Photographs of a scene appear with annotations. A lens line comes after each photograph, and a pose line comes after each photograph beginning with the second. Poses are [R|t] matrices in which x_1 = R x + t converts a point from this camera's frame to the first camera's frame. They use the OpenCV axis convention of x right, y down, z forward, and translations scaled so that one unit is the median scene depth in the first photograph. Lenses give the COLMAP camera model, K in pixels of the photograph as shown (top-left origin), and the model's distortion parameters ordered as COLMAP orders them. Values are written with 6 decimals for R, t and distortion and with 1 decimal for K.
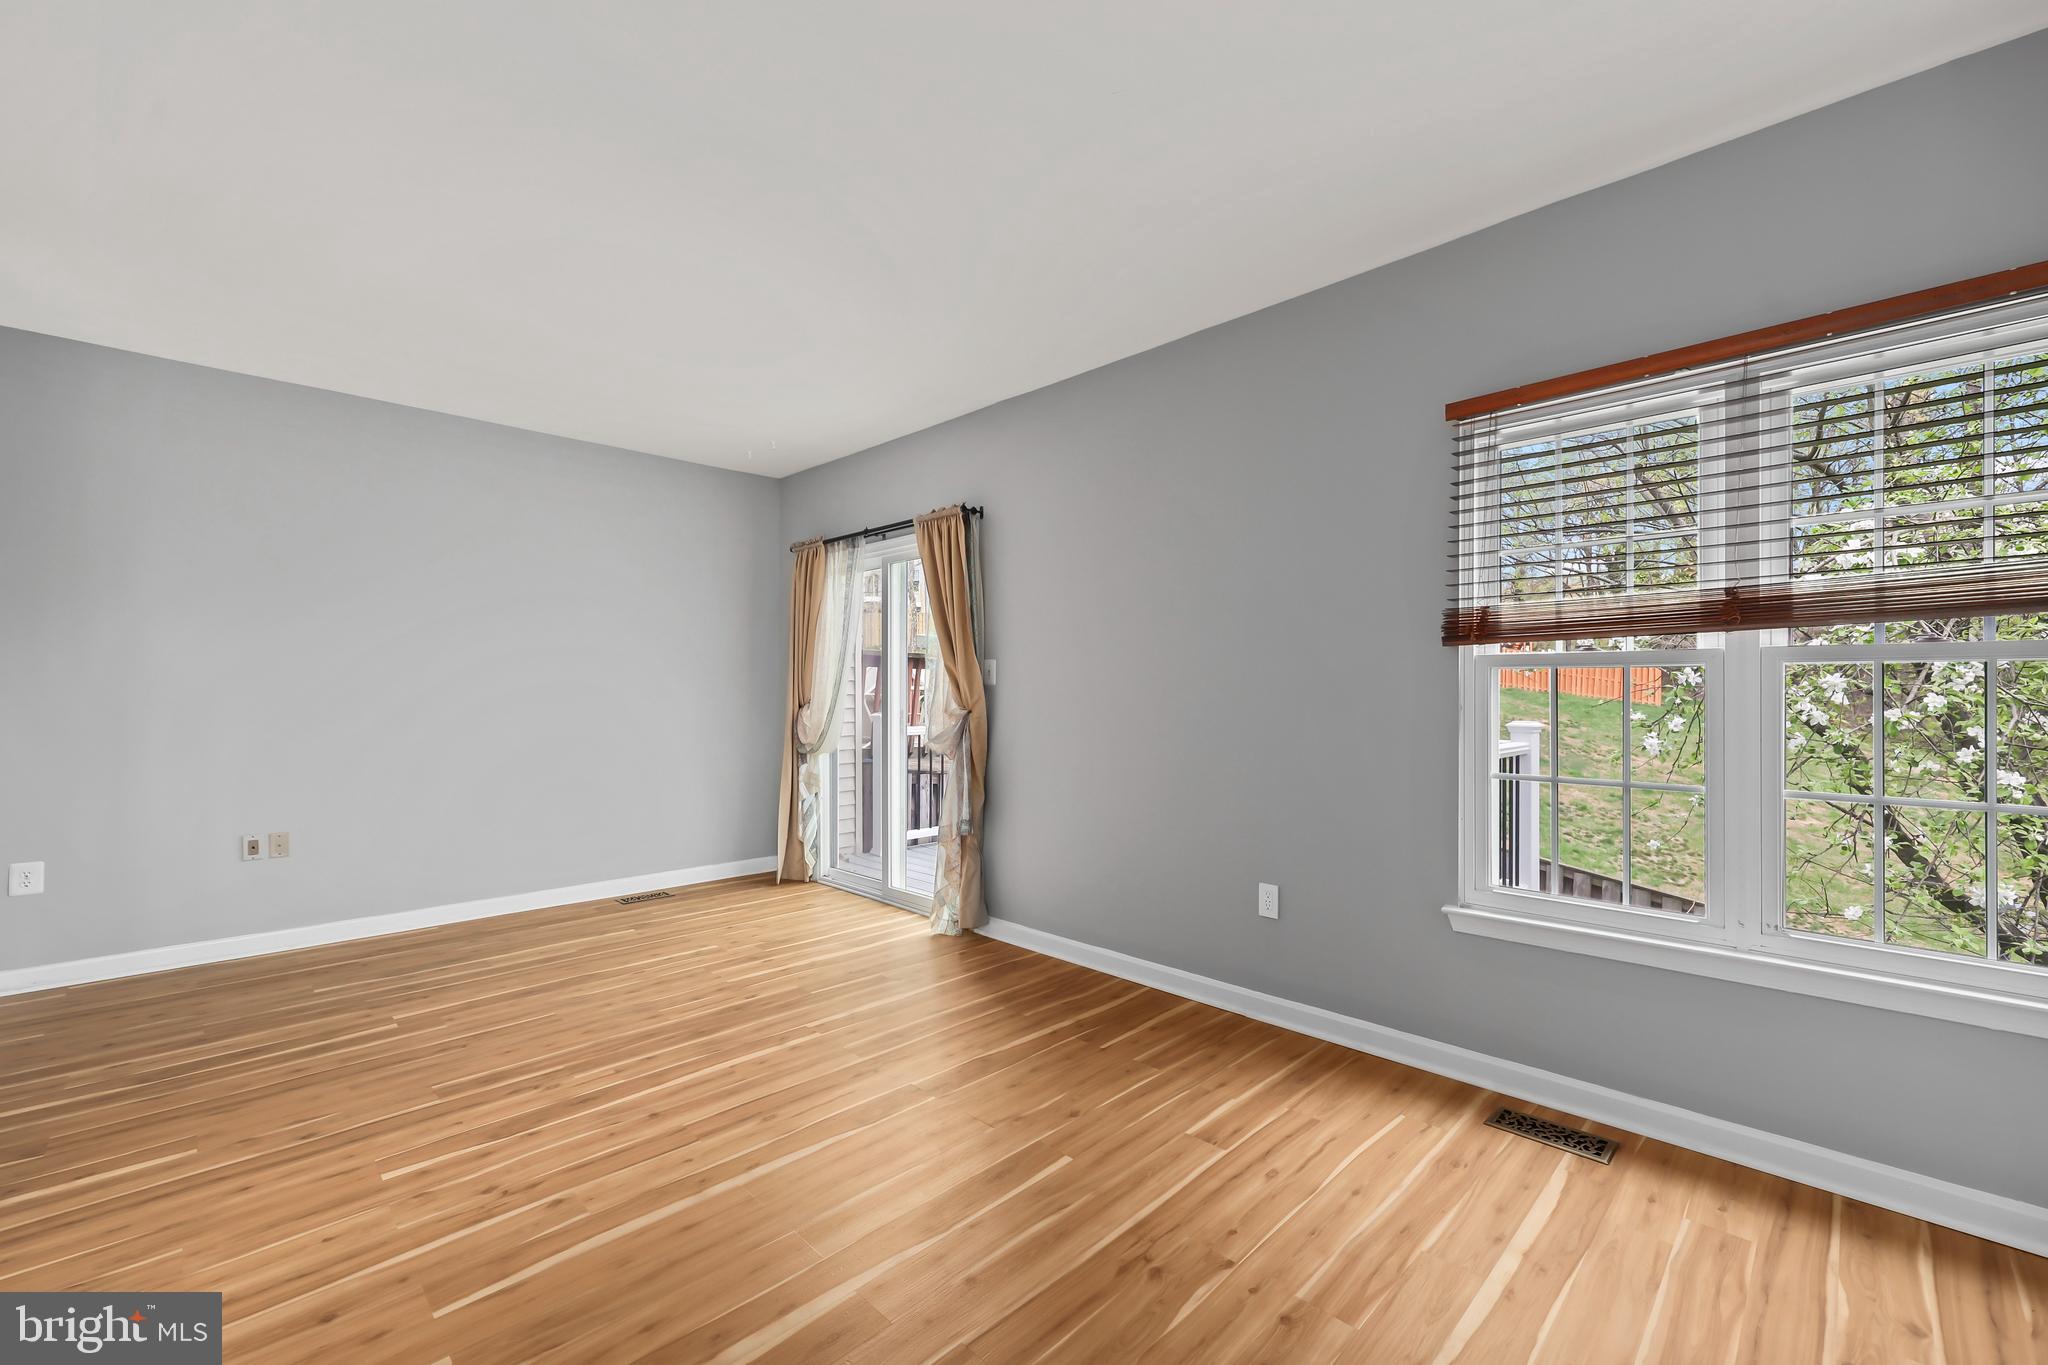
lens RADIAL K [[837.8, 0, 1017.7], [0, 837.8, 696.6], [0, 0, 1]] dist [0.003289, -0.001294]
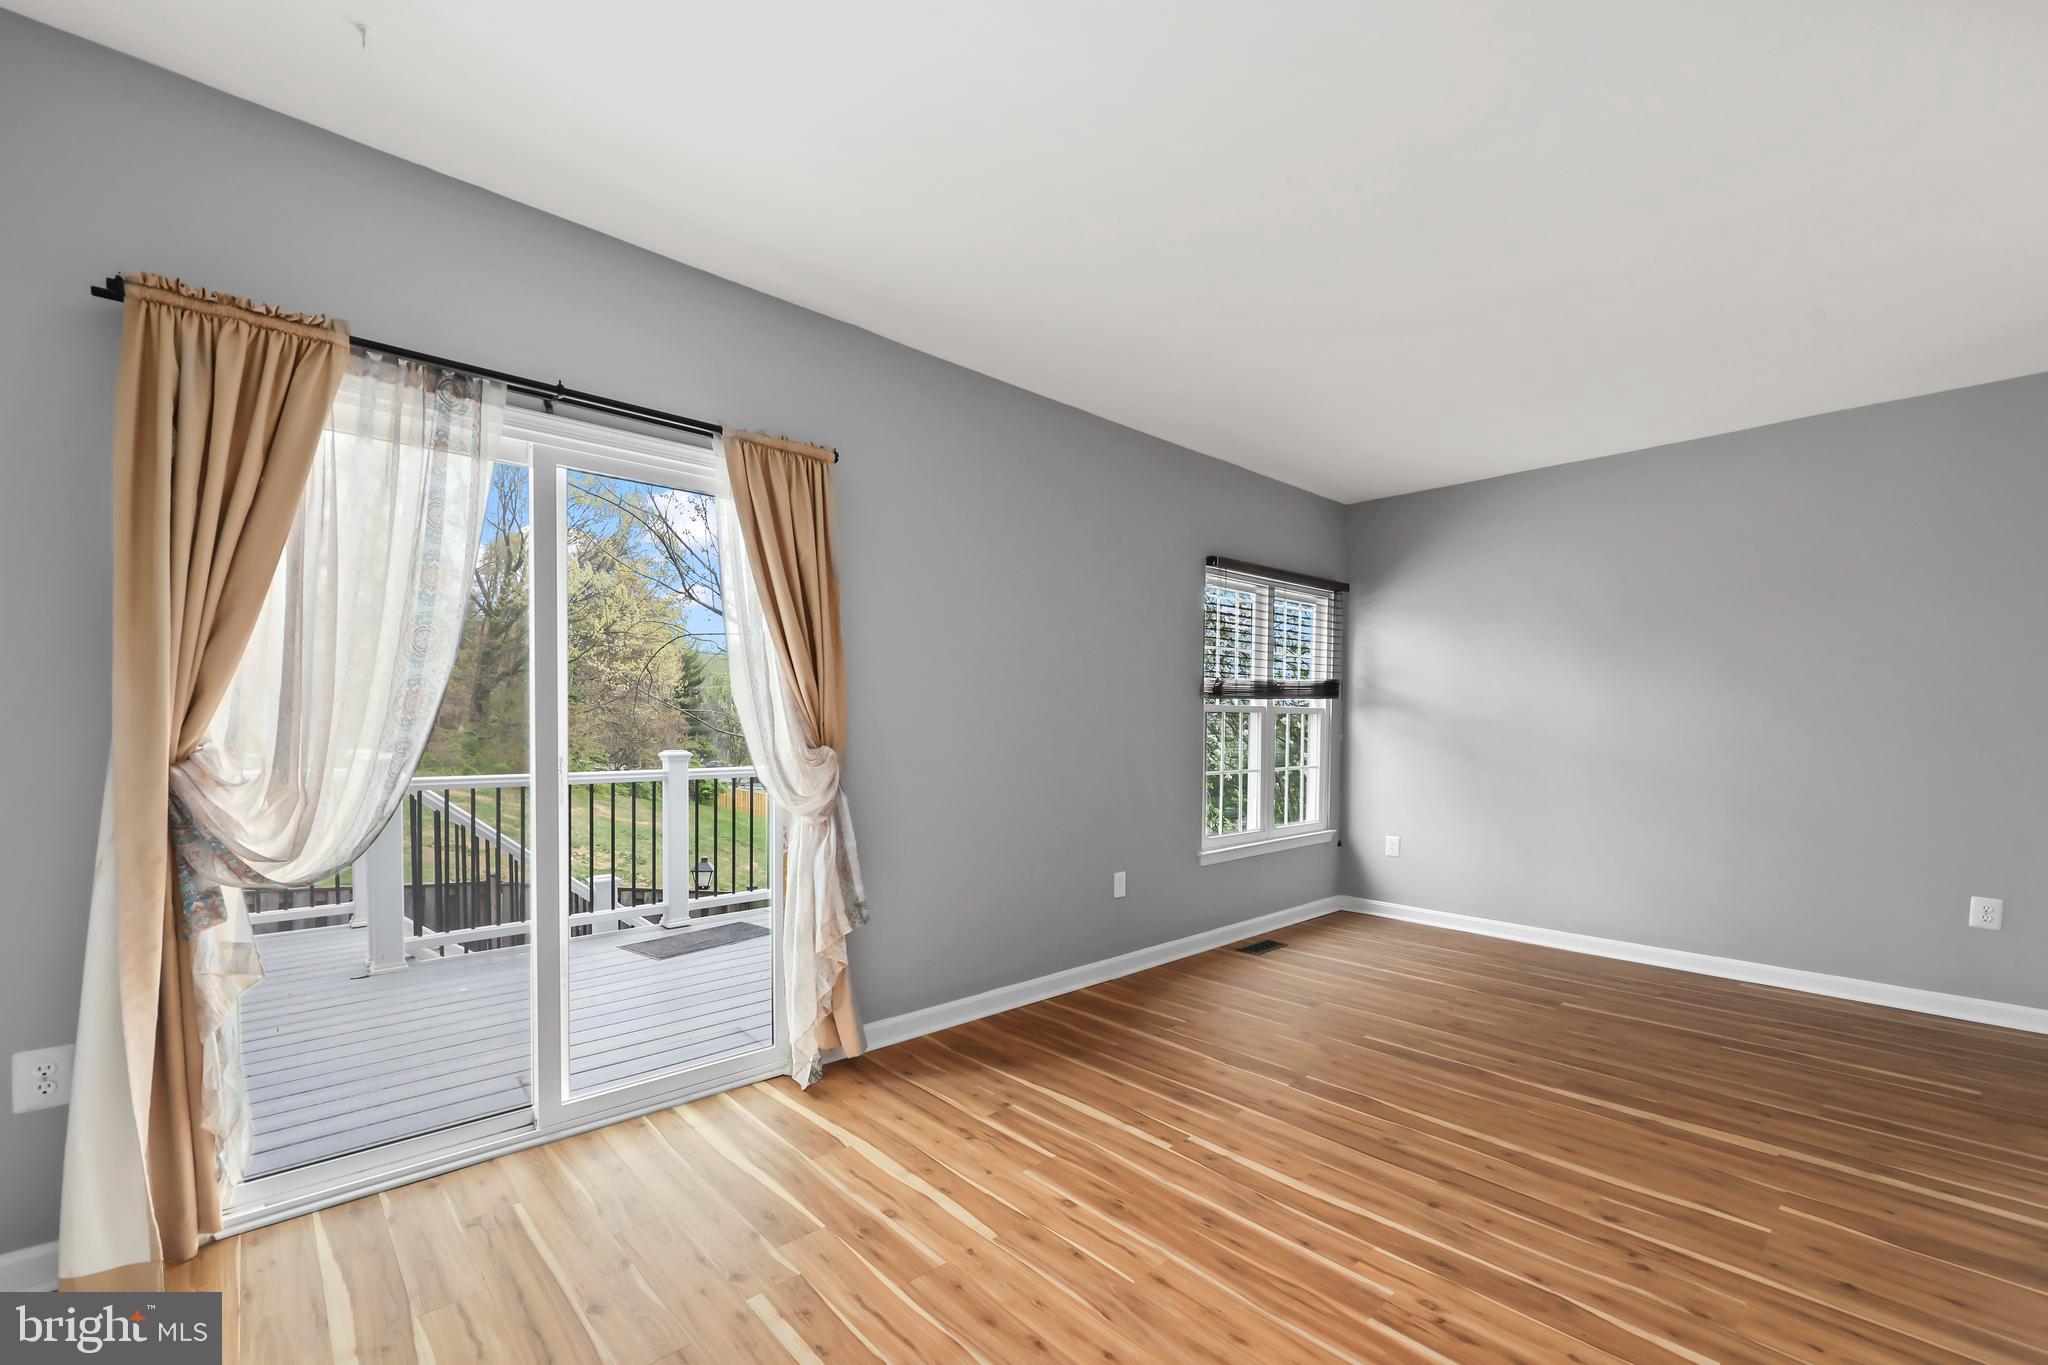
lens RADIAL K [[864.3, 0, 1058.2], [0, 864.3, 746.8], [0, 0, 1]] dist [0.000373, -0.000351]
pose [[0.010932, -0.023804, 0.999657, -0.967547], [0.001997, 0.999715, 0.023783, -0.002497], [-0.999938, 0.001736, 0.010977, 1.003564]]
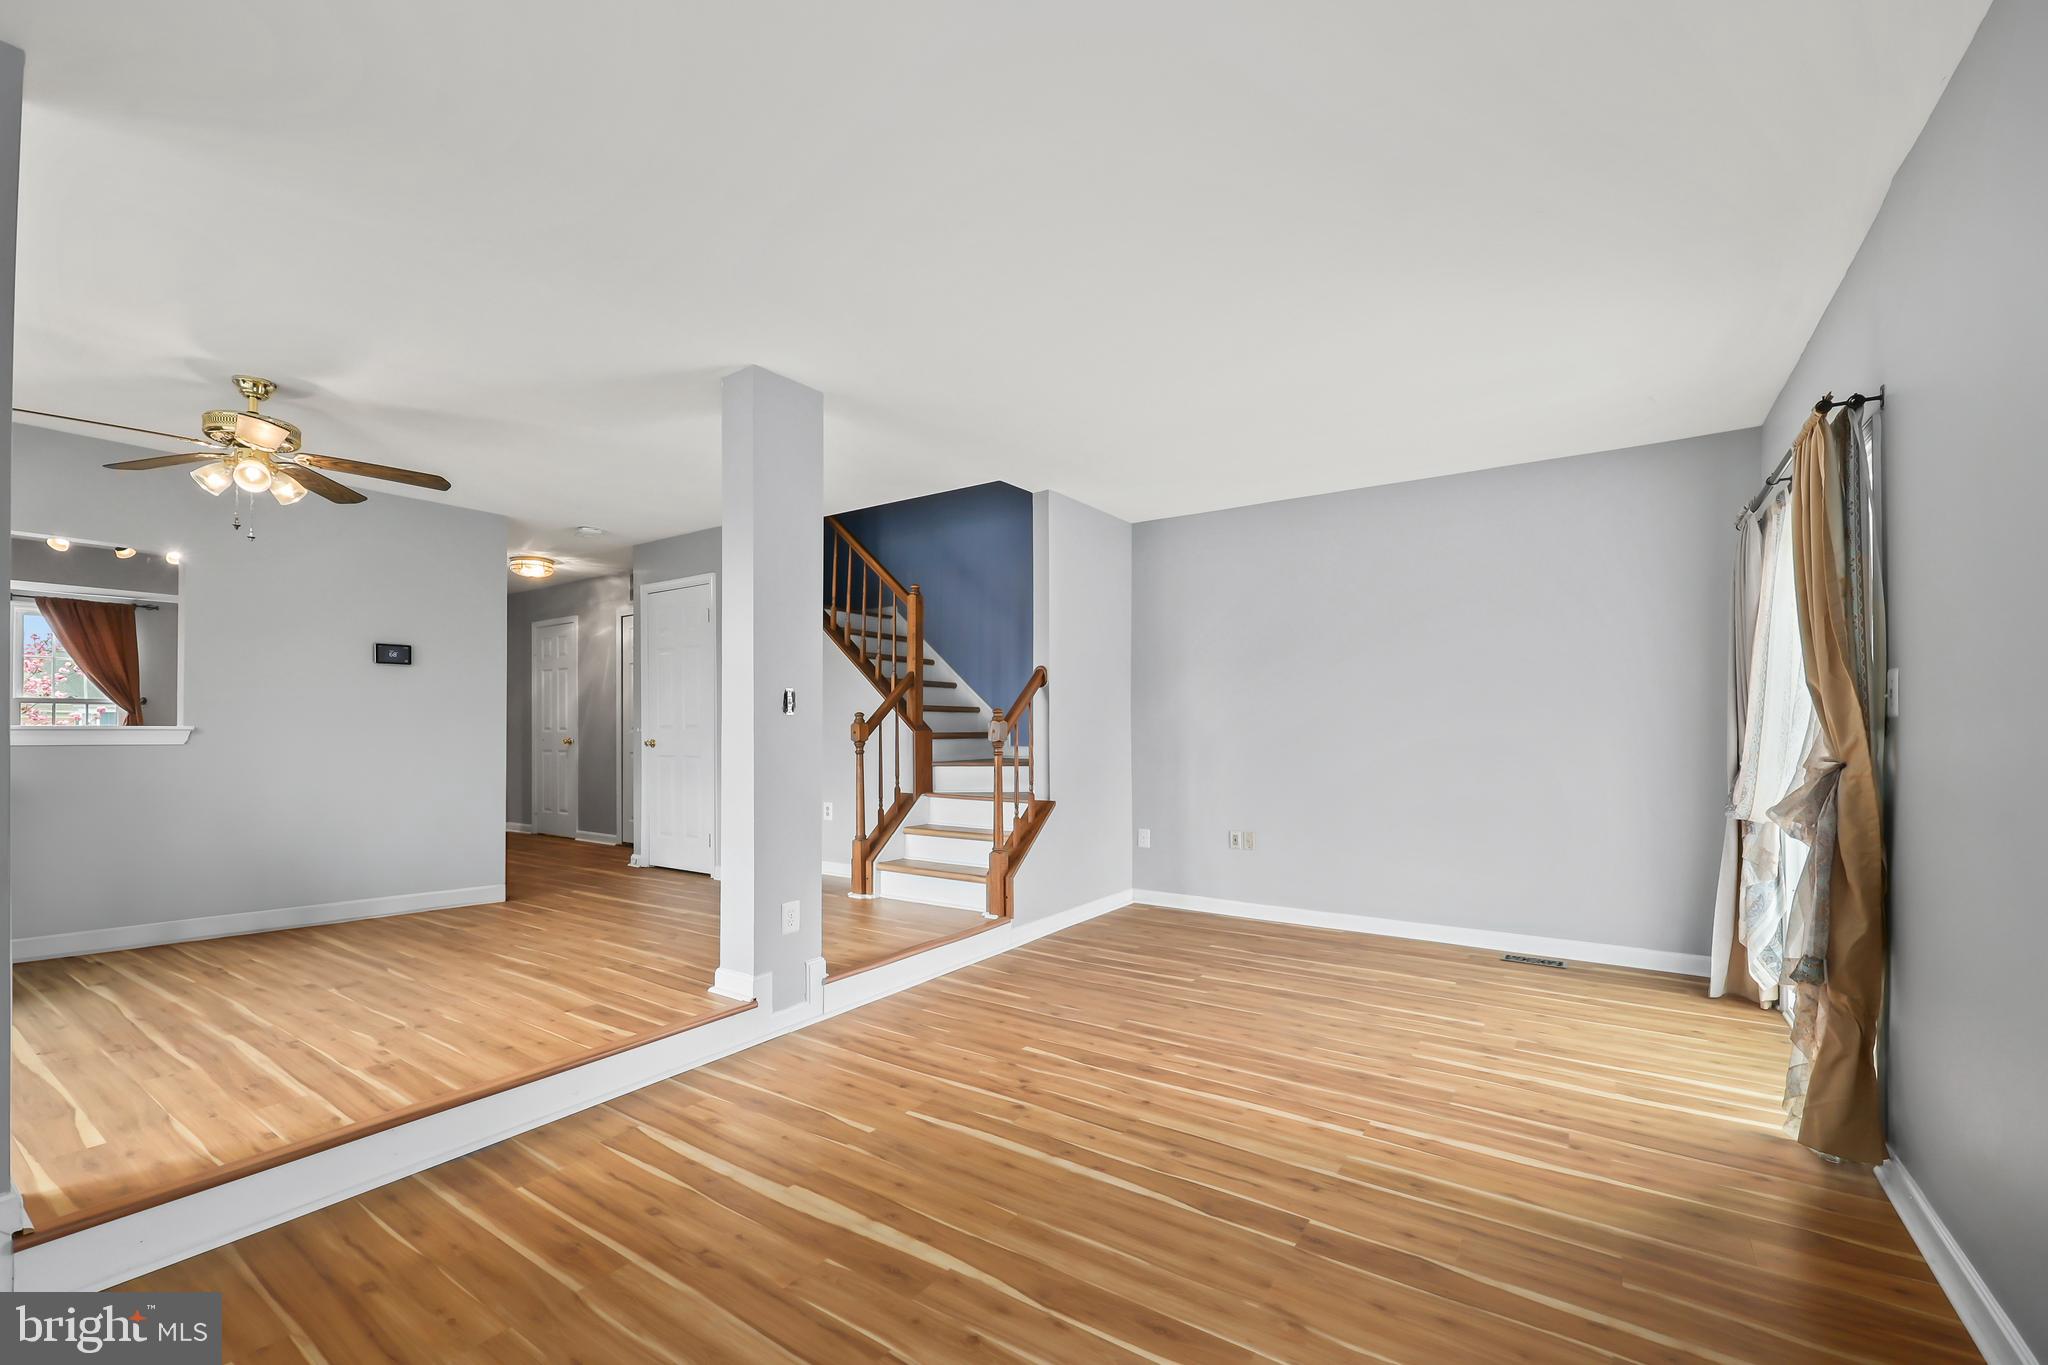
lens RADIAL K [[837.8, 0, 1038.6], [0, 837.8, 727.5], [0, 0, 1]] dist [0.003289, -0.001294]
pose [[0.197886, -0.001835, -0.980223, 0.474926], [-0.003159, 0.999992, -0.002510, -0.005043], [0.980220, 0.003593, 0.197878, 0.457242]]
